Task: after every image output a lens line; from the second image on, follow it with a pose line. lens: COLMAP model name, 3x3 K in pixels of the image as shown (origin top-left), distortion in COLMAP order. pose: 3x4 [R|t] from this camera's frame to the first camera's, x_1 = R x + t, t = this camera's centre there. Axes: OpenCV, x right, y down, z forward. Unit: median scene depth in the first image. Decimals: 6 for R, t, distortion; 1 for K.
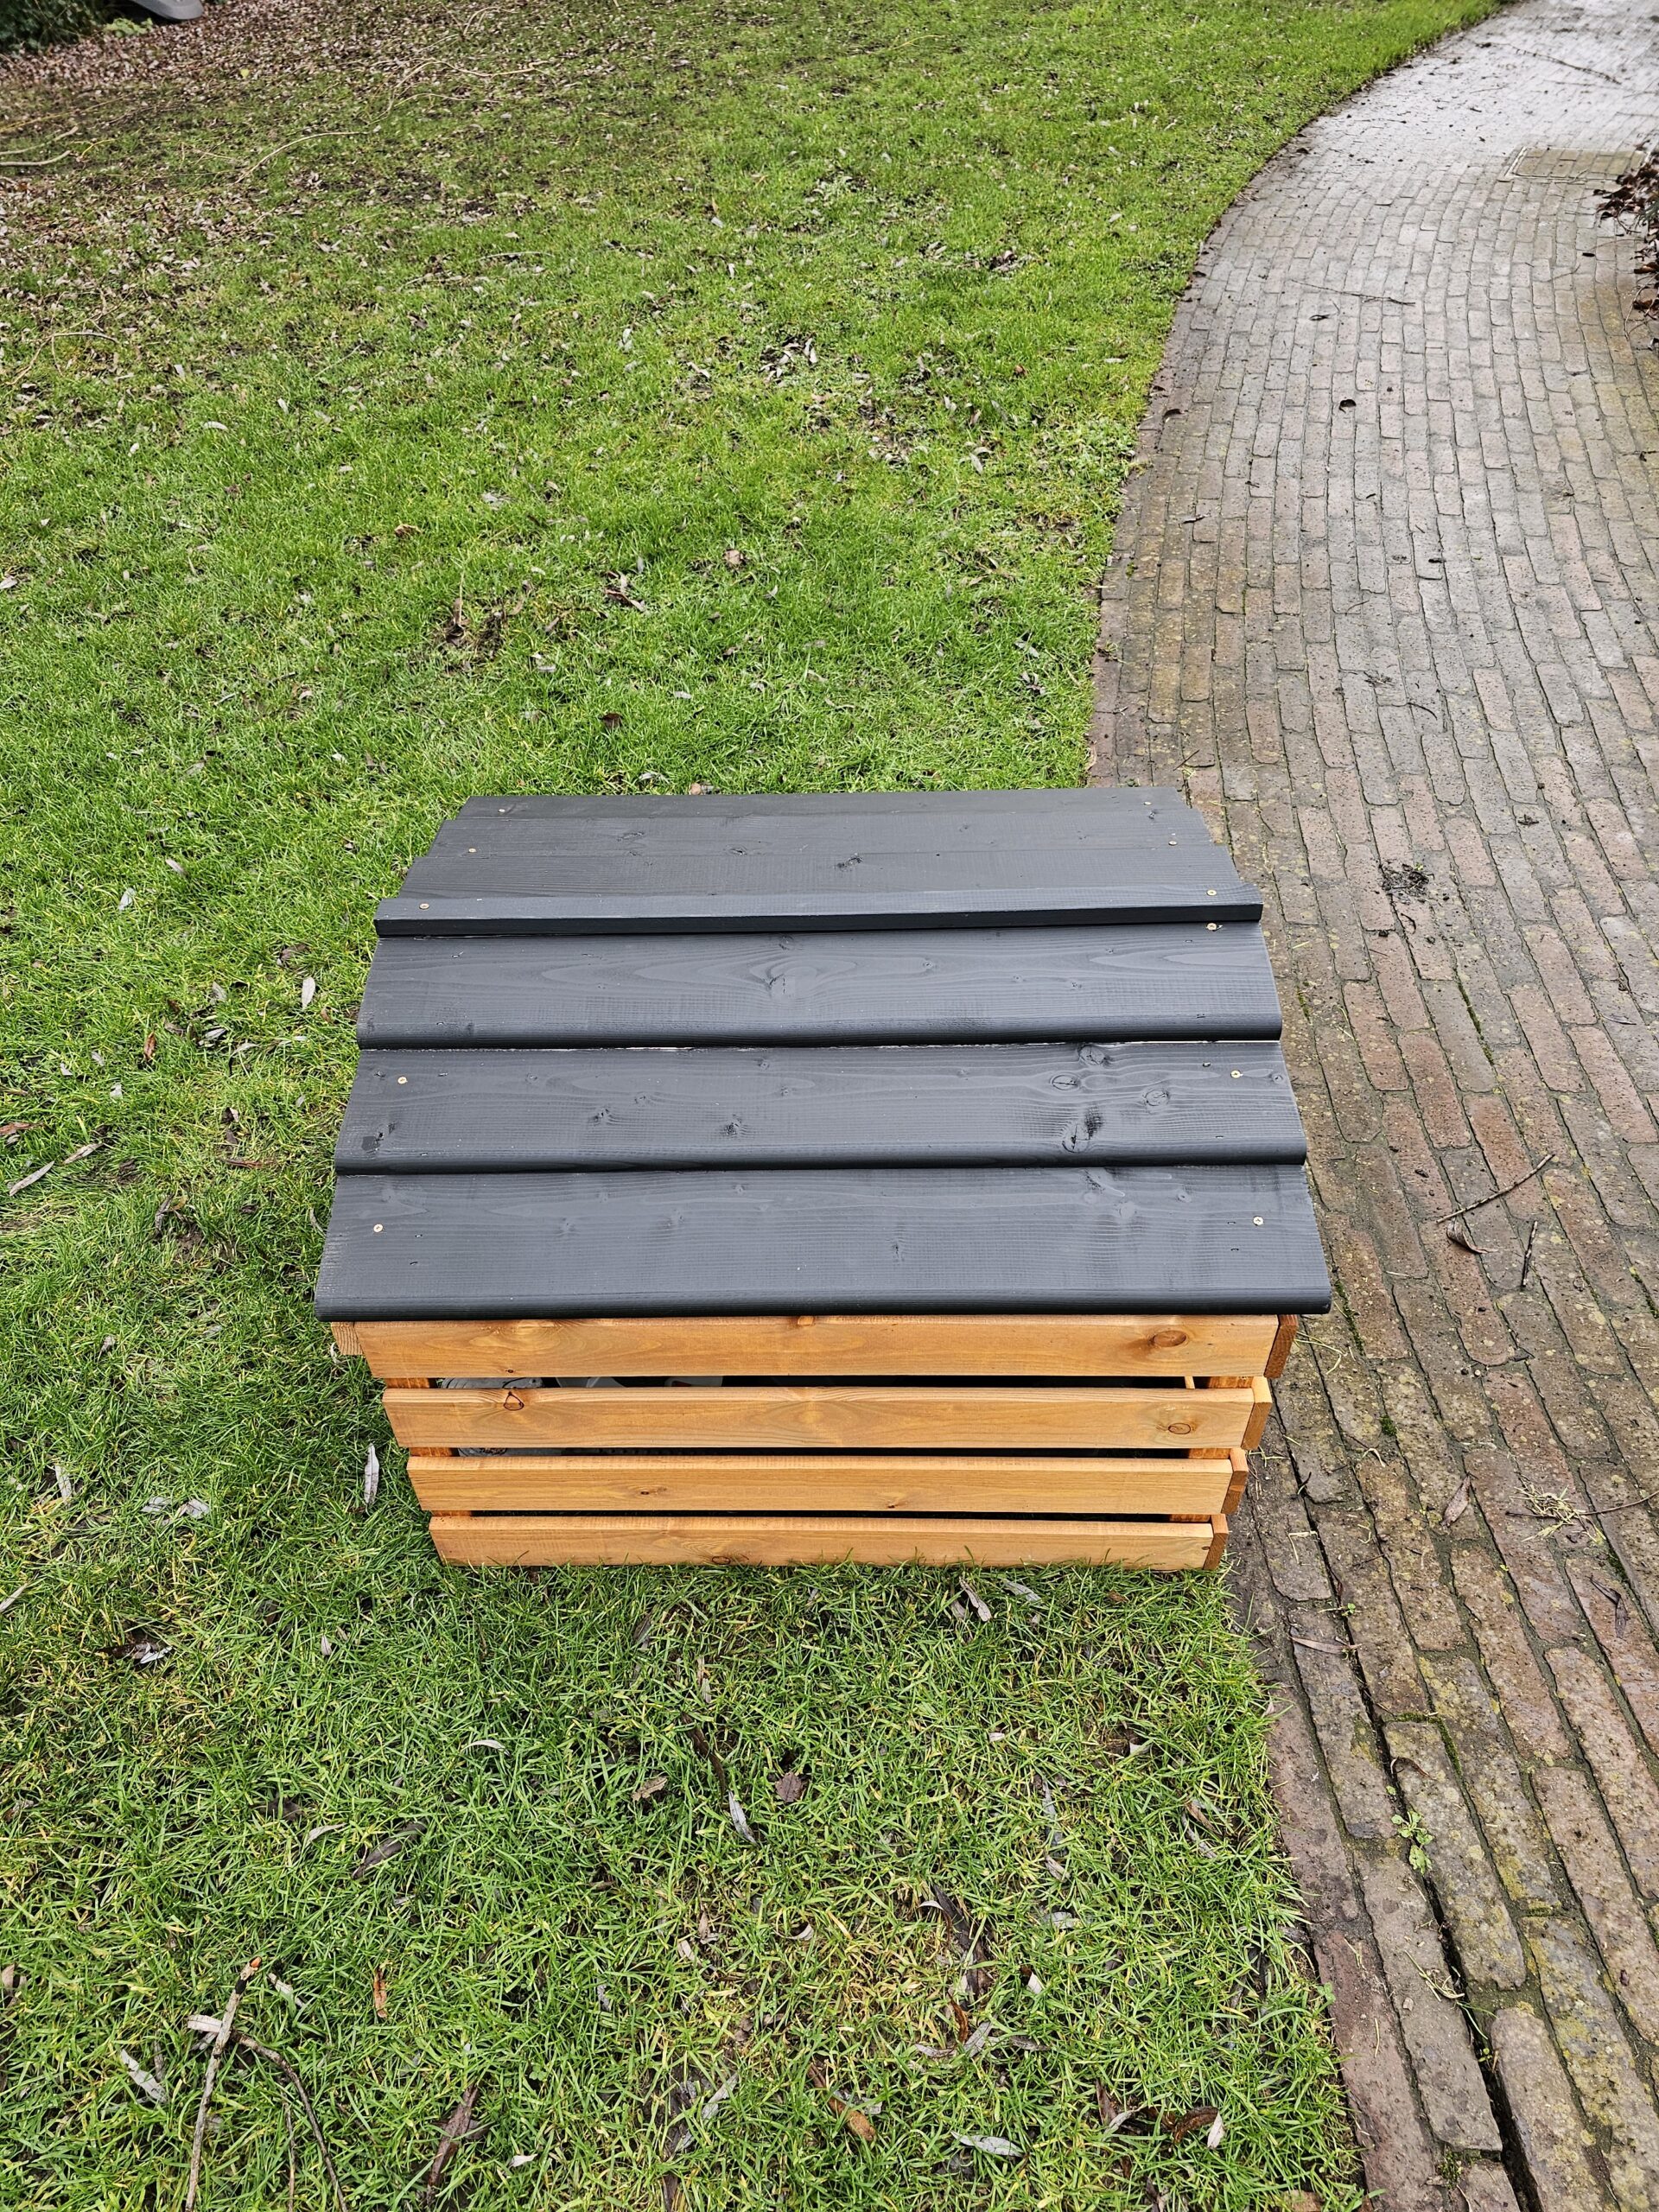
lens RADIAL K [[1480.8, 0, 795.9], [0, 1480.8, 1109.2], [0, 0, 1]] dist [0.034008, -0.023071]
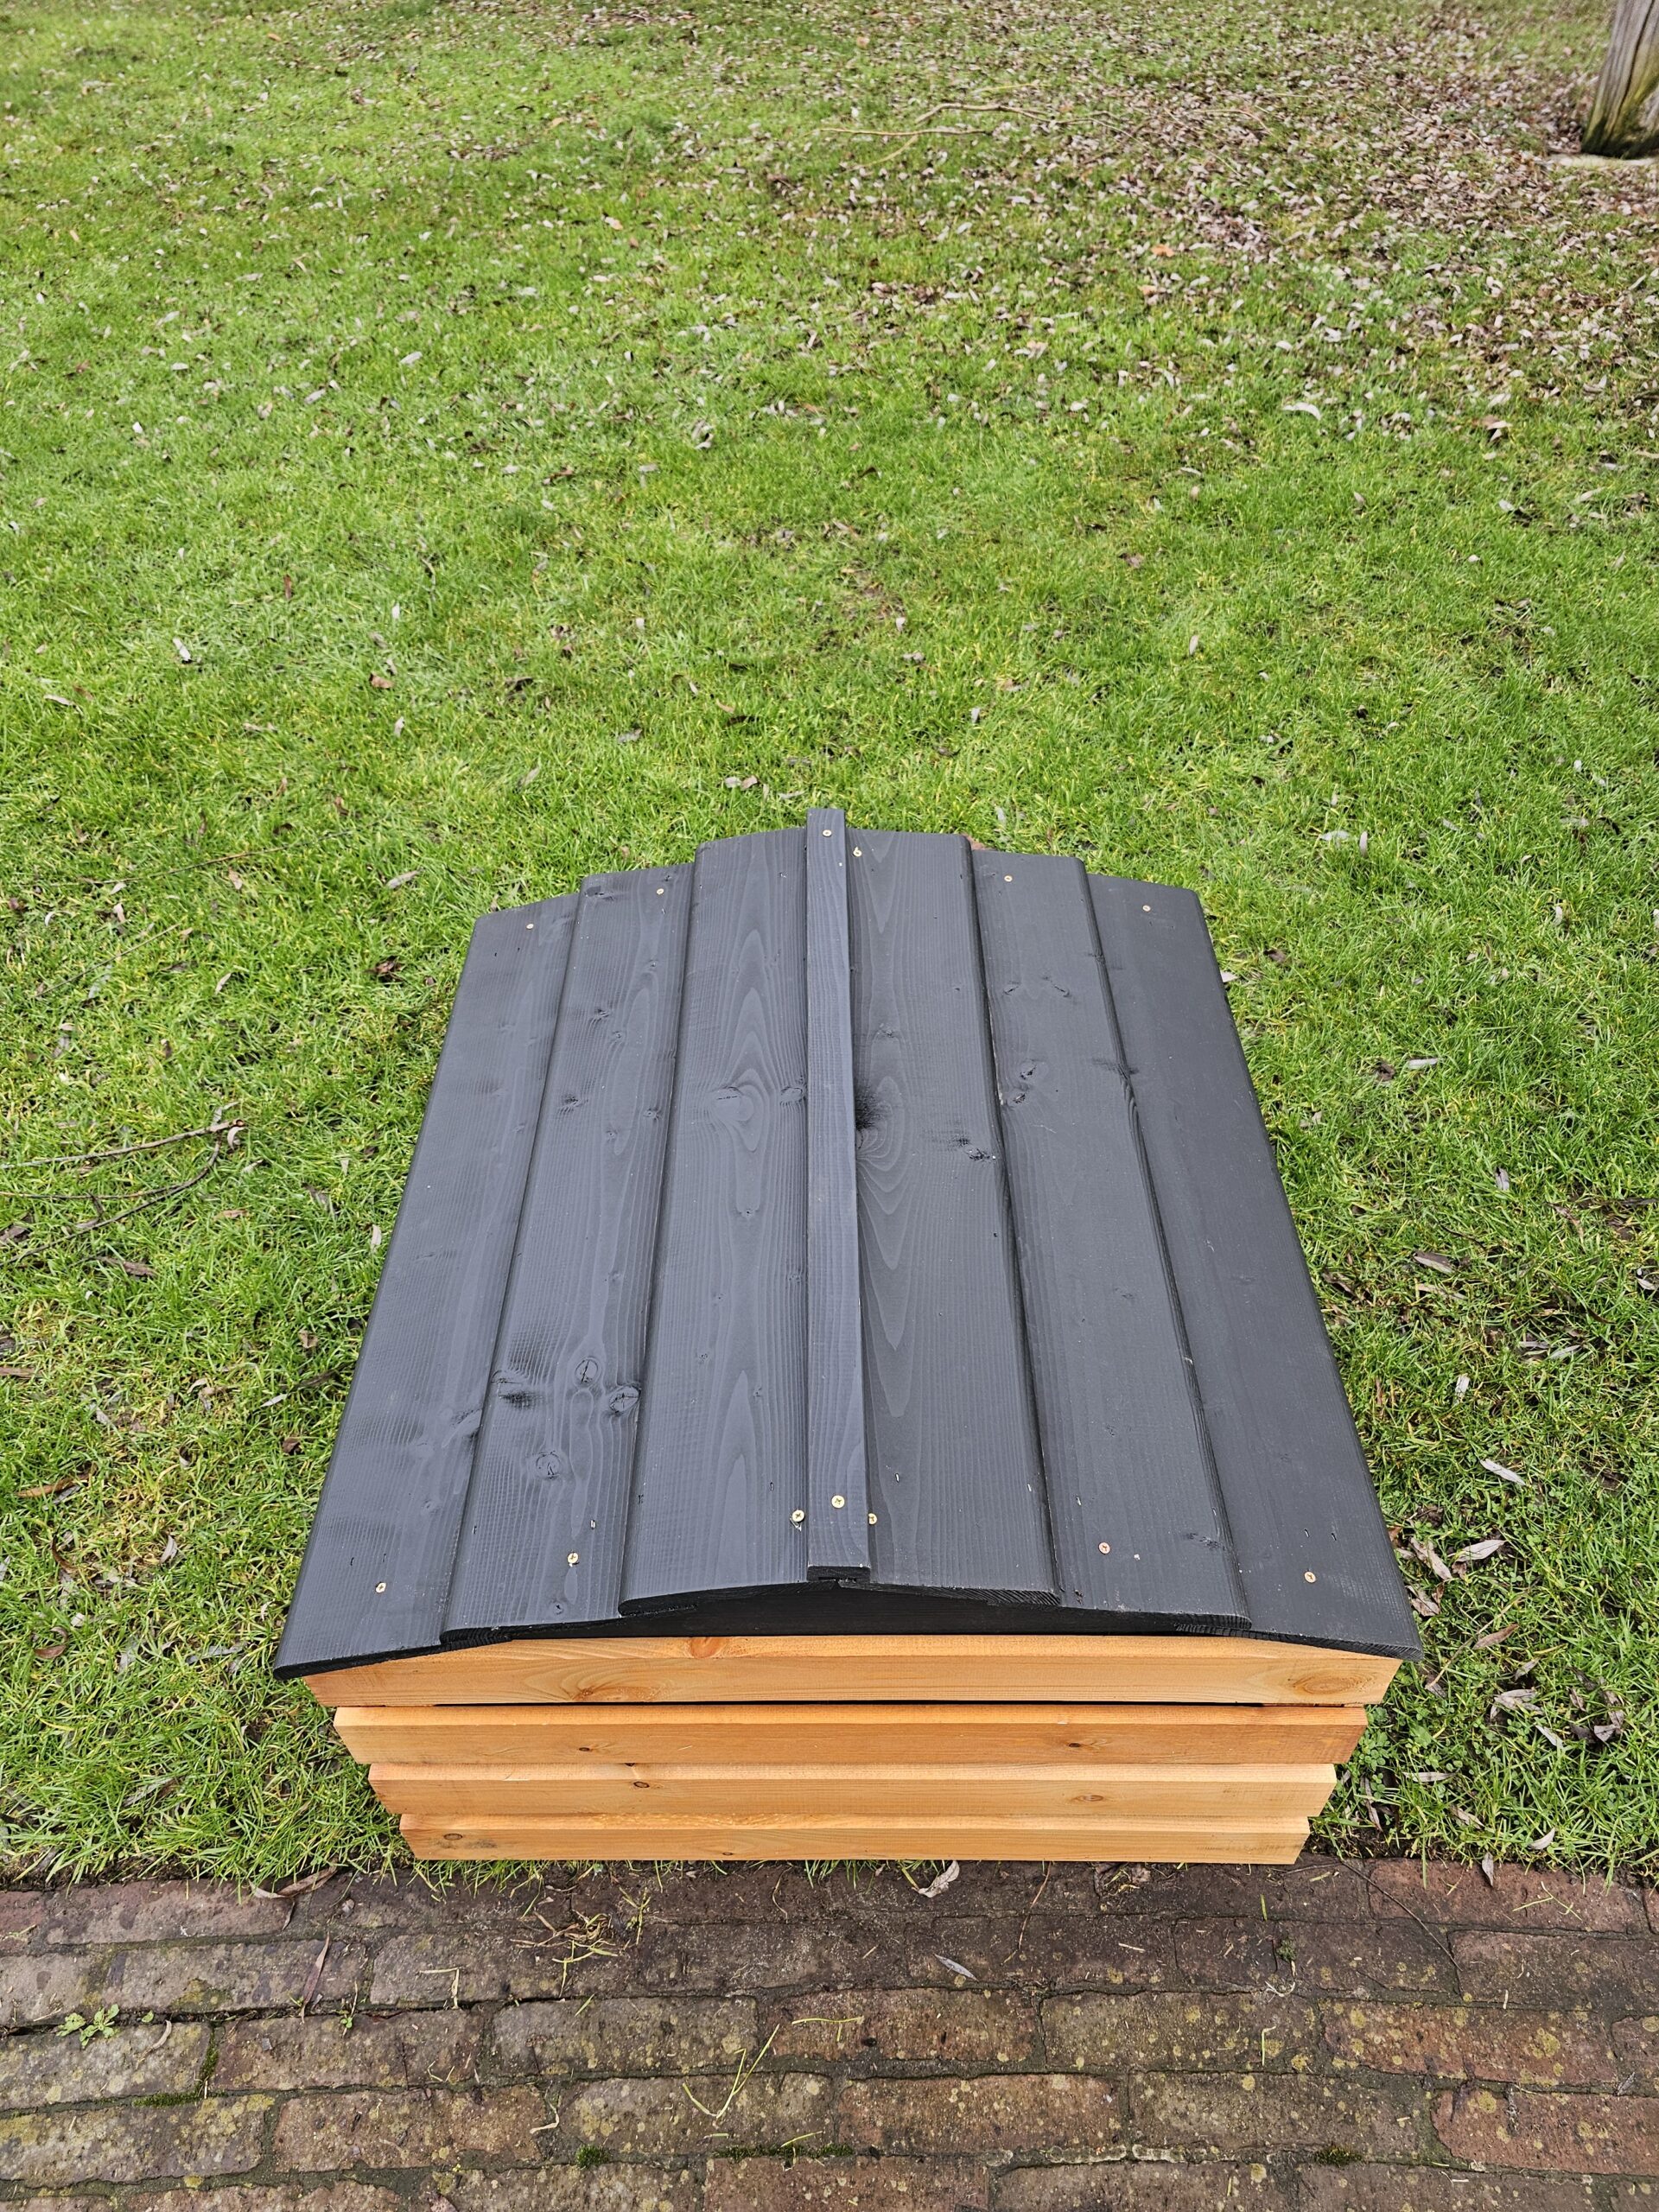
lens RADIAL K [[1480.8, 0, 815.3], [0, 1480.8, 1114.0], [0, 0, 1]] dist [0.034008, -0.023071]
pose [[0.018135, 0.728426, -0.684885, 0.640197], [-0.666145, 0.519622, 0.535018, -0.616931], [0.745602, 0.446530, 0.494660, 0.602732]]
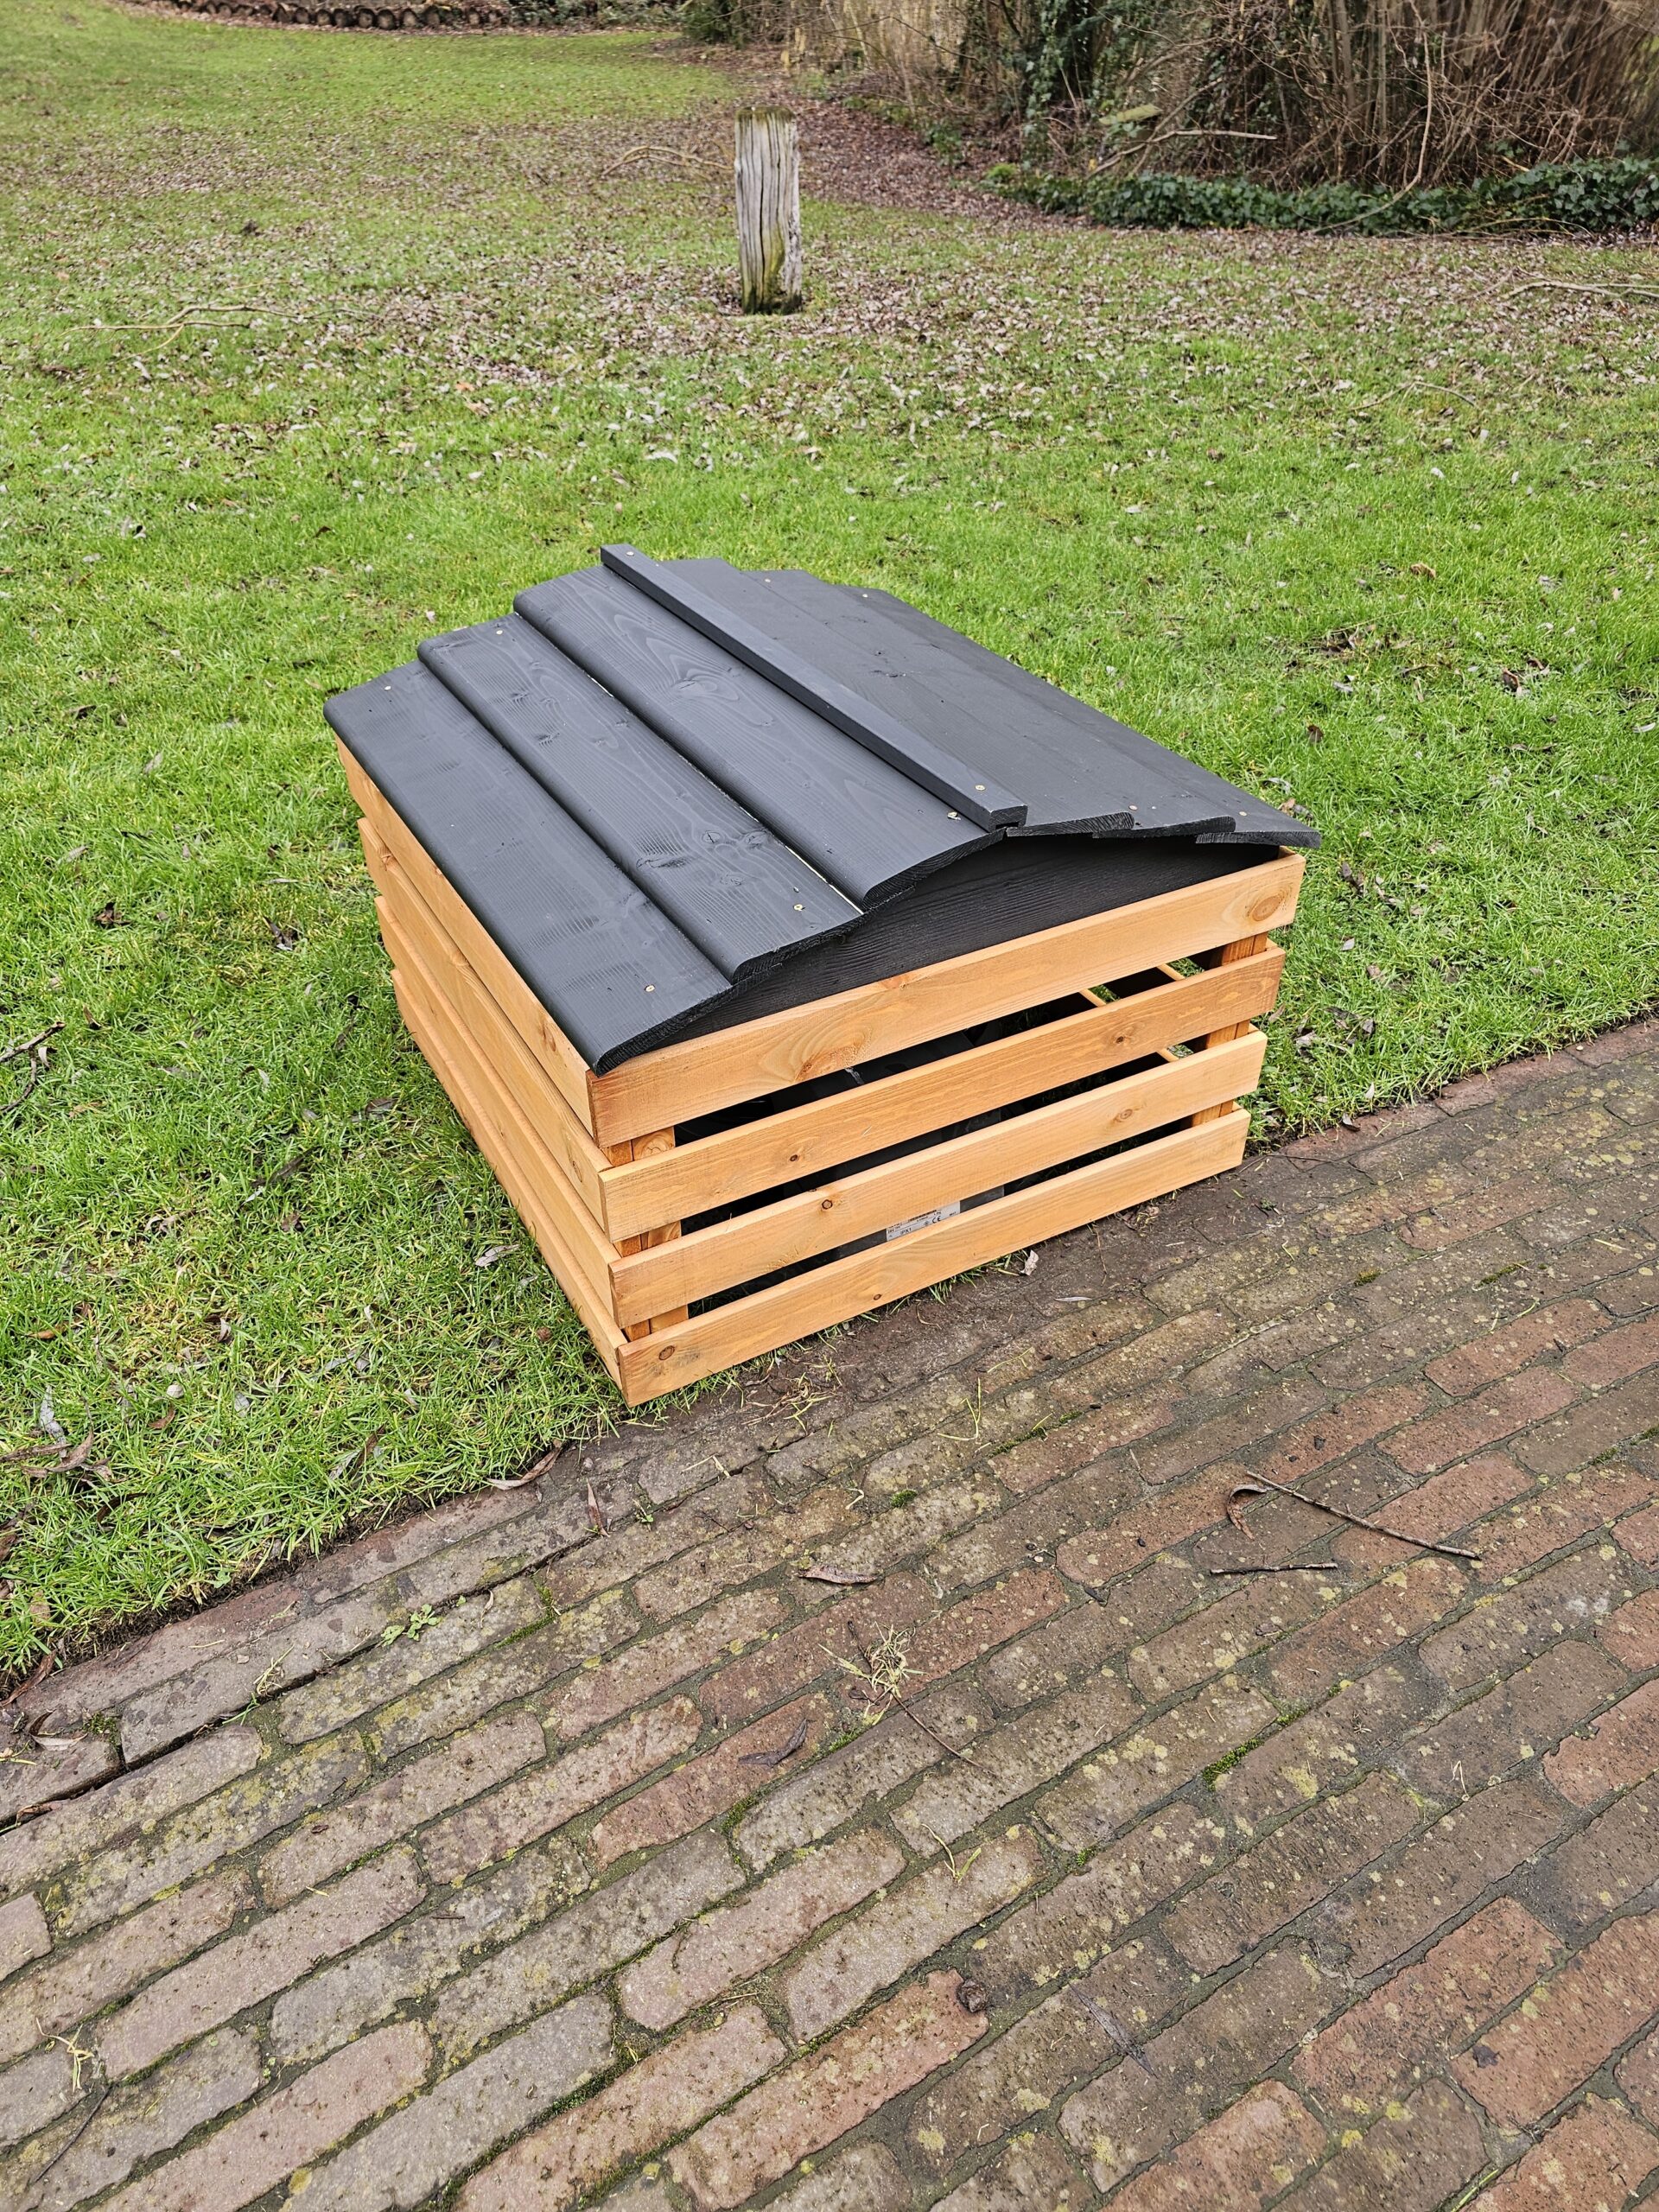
lens RADIAL K [[1480.8, 0, 837.2], [0, 1480.8, 1088.2], [0, 0, 1]] dist [0.034008, -0.023071]
pose [[0.510734, 0.536968, -0.671429, 0.990861], [-0.604742, 0.779484, 0.163377, -0.100594], [0.611096, 0.322598, 0.722836, 0.358011]]
